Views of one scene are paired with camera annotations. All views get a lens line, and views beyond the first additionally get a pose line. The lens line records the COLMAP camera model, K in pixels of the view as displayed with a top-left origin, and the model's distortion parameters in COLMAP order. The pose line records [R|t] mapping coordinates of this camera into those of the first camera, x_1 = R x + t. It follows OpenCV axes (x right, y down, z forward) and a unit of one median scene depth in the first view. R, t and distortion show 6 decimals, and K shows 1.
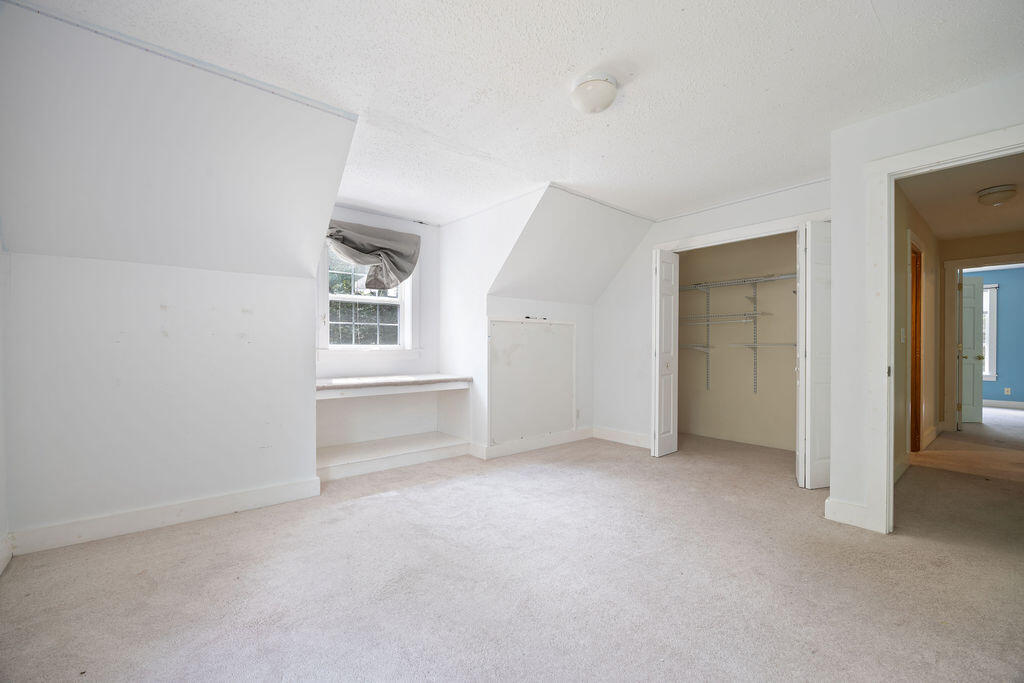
lens RADIAL K [[436.4, 0, 512.0], [0, 436.4, 341.5], [0, 0, 1]] dist [0.000382, 0.000031]
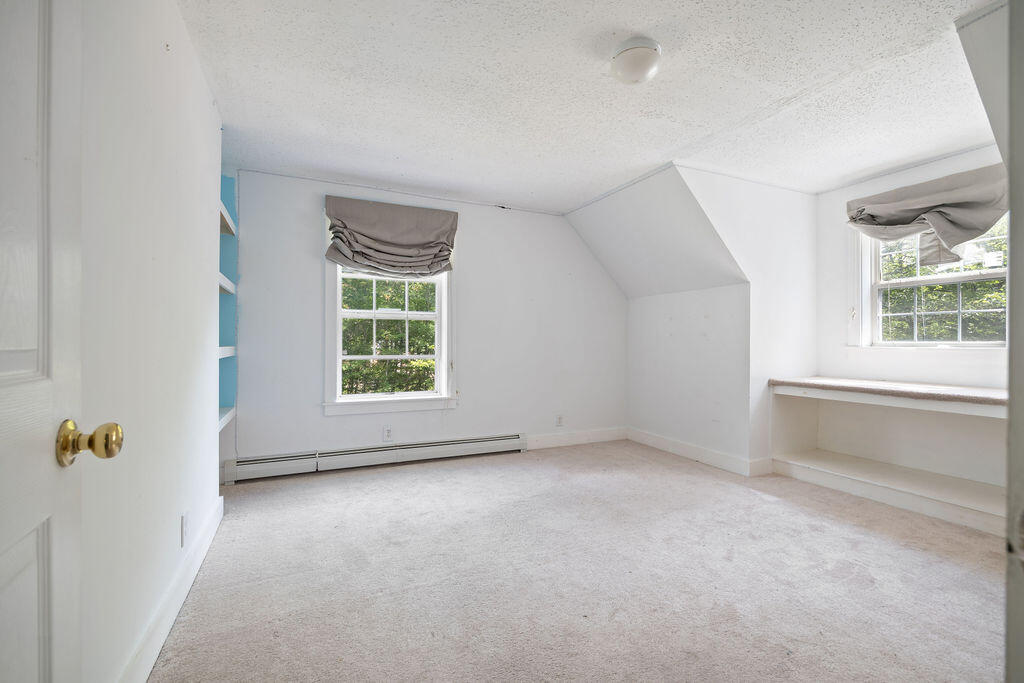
lens RADIAL K [[445.6, 0, 512.0], [0, 445.6, 341.5], [0, 0, 1]] dist [-0.000789, -0.000100]
pose [[-0.277361, -0.003993, -0.960758, 0.726563], [0.009977, 0.999925, -0.007036, 0.006993], [0.960714, -0.011537, -0.277300, 0.652067]]
